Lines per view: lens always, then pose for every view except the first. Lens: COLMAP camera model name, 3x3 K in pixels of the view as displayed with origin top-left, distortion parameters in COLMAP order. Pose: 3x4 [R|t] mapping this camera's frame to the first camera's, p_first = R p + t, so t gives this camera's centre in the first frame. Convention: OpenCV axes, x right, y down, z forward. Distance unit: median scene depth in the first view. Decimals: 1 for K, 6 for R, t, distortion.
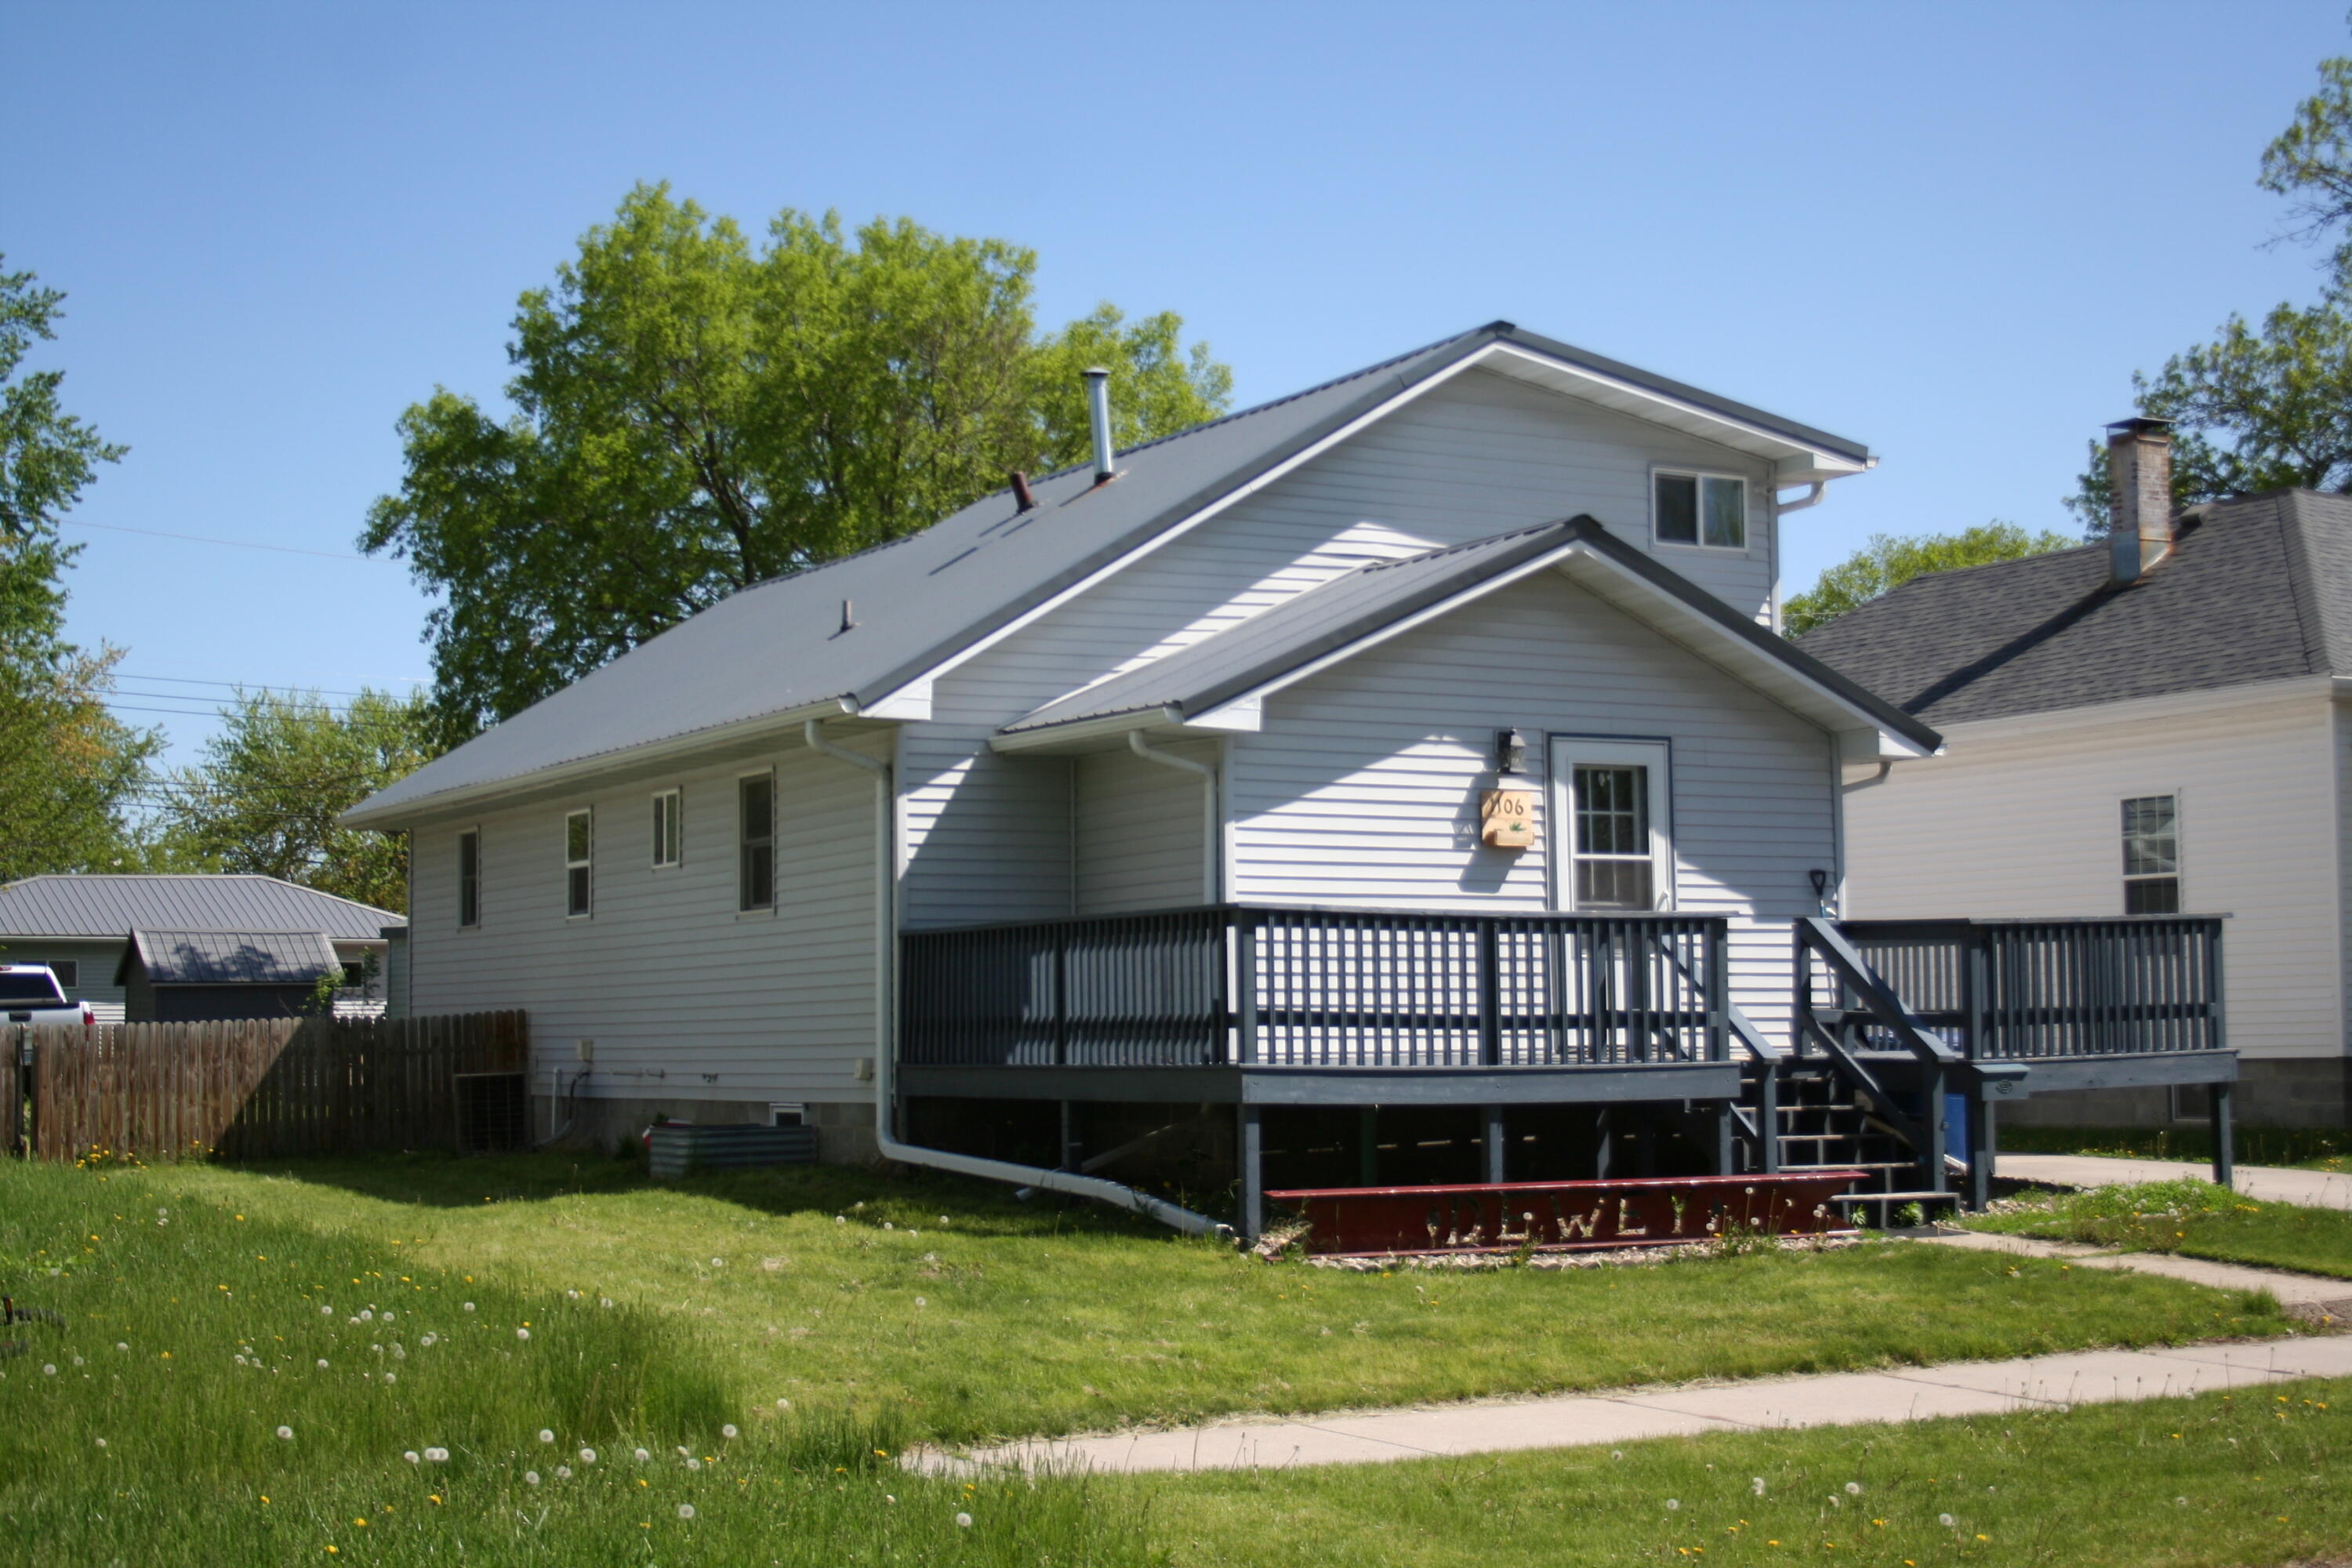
lens RADIAL K [[3327.5, 0, 1175.4], [0, 3327.5, 892.1], [0, 0, 1]] dist [0.001586, -0.000145]
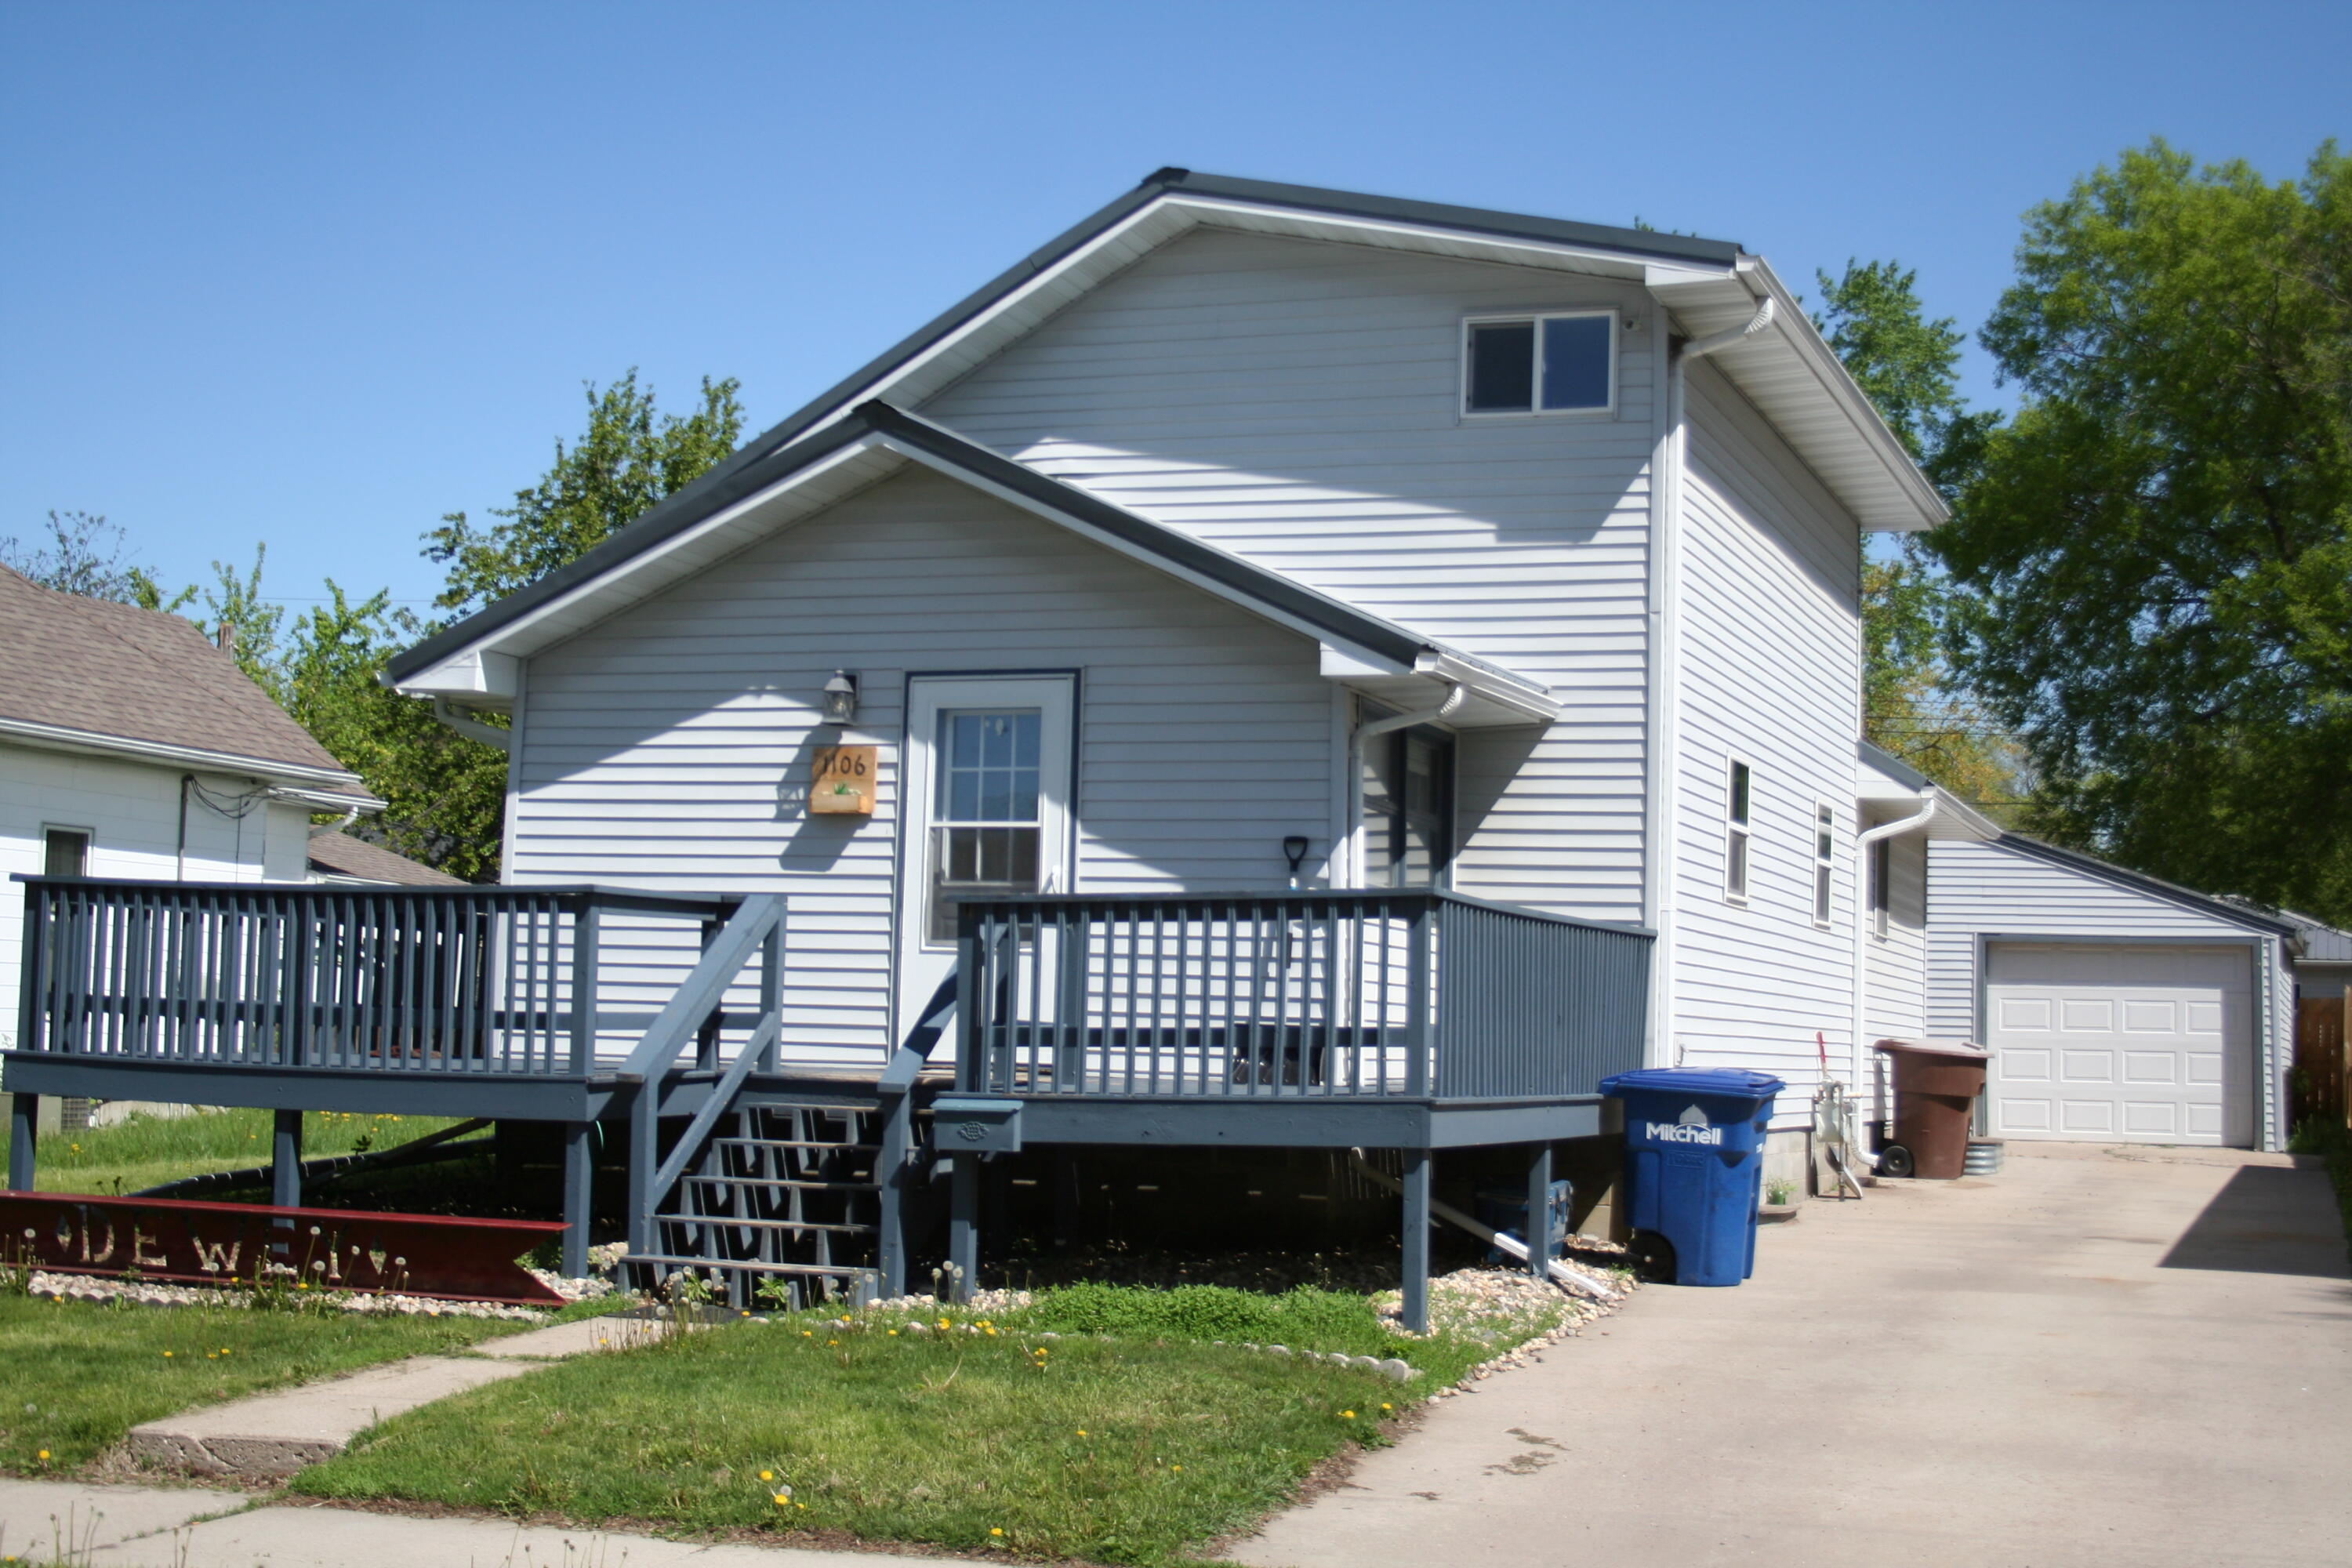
lens RADIAL K [[3214.2, 0, 1176.0], [0, 3214.2, 784.0], [0, 0, 1]] dist [0.002115, 0.043372]
pose [[0.652847, -0.031987, -0.756814, 0.746278], [-0.002558, 0.999009, -0.044430, 0.013822], [0.757486, 0.030942, 0.652118, 0.540318]]
